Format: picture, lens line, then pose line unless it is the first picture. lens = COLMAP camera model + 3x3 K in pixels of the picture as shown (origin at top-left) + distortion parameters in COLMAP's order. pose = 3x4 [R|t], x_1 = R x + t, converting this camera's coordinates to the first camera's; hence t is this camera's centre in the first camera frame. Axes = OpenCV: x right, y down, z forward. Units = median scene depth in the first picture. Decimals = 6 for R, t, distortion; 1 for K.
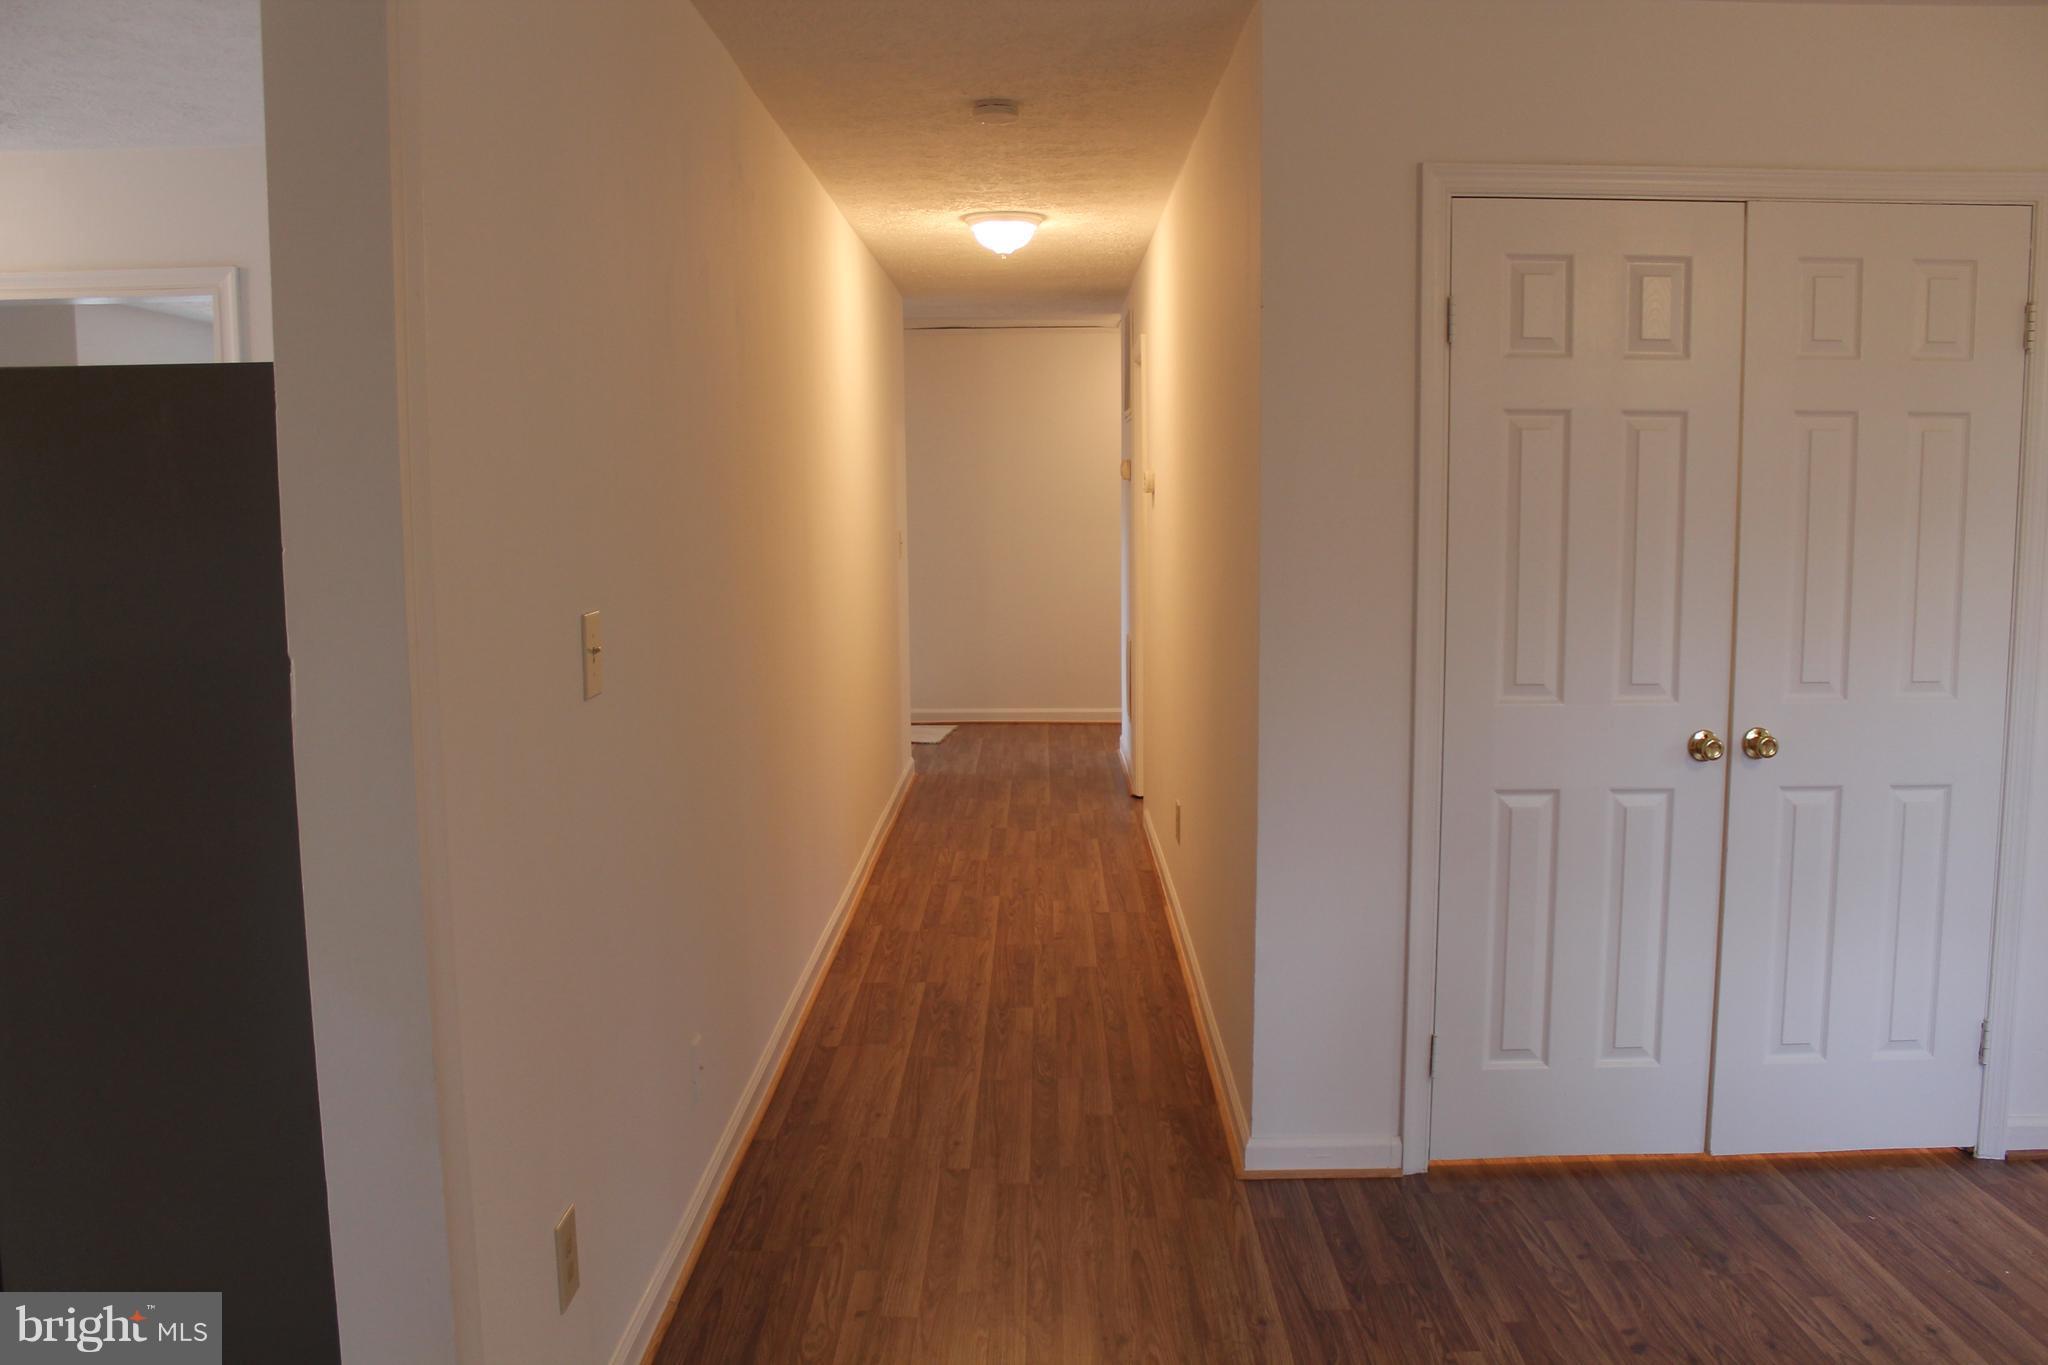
lens RADIAL K [[1737.2, 0, 1025.0], [0, 1737.2, 683.2], [0, 0, 1]] dist [-0.135507, 0.108849]
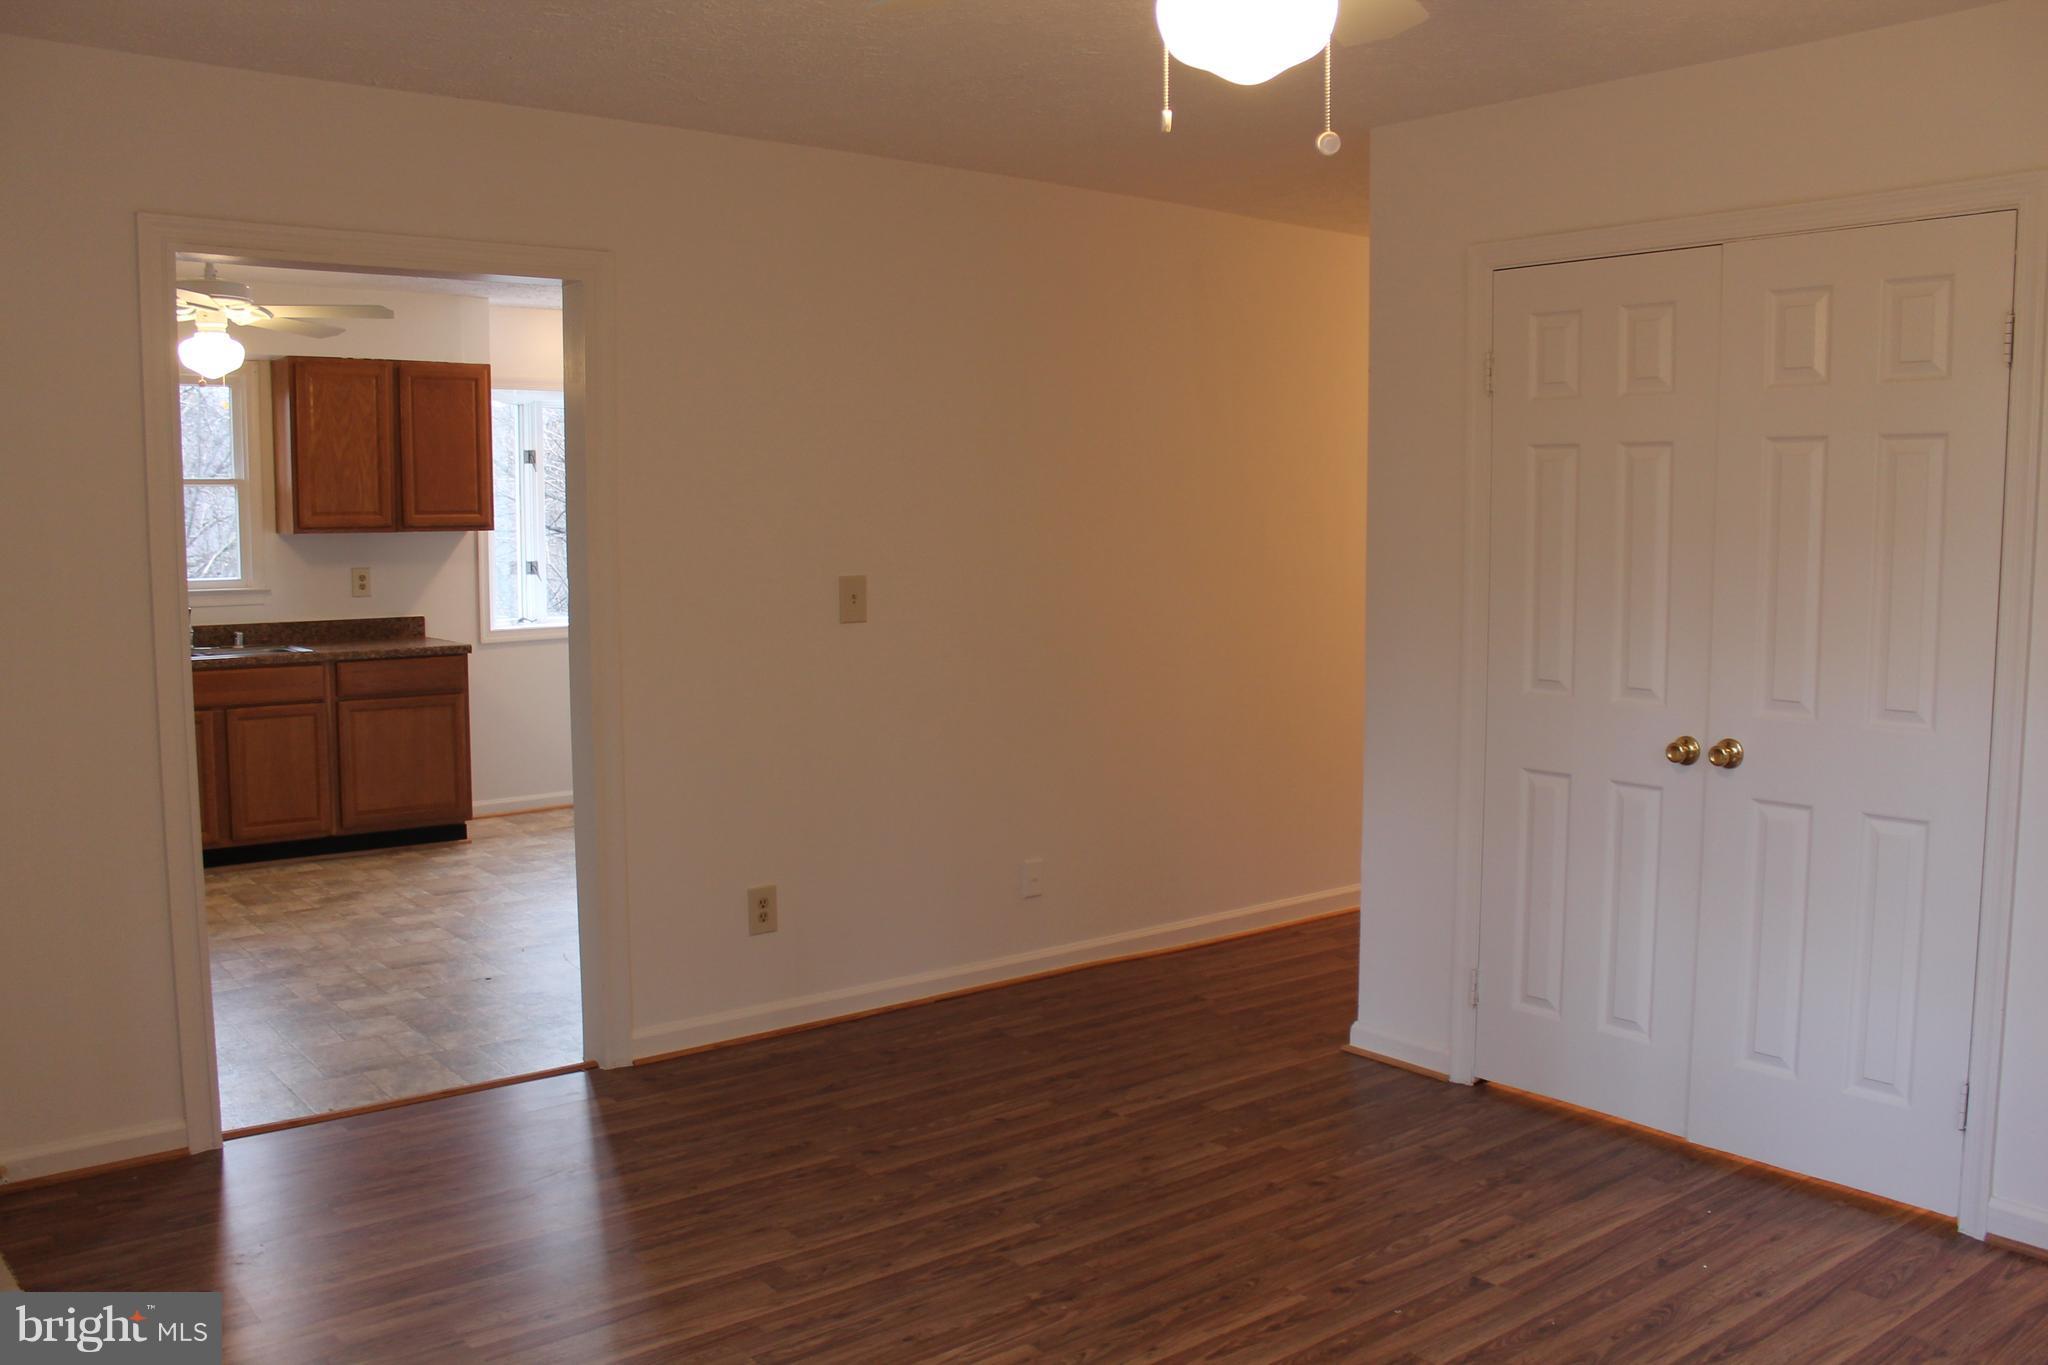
lens RADIAL K [[1737.2, 0, 1010.4], [0, 1737.2, 670.2], [0, 0, 1]] dist [-0.135507, 0.108849]
pose [[0.617341, 0.074678, -0.783143, 0.979073], [-0.086239, 0.995909, 0.026985, -0.006189], [0.781955, 0.050879, 0.621256, -0.004821]]
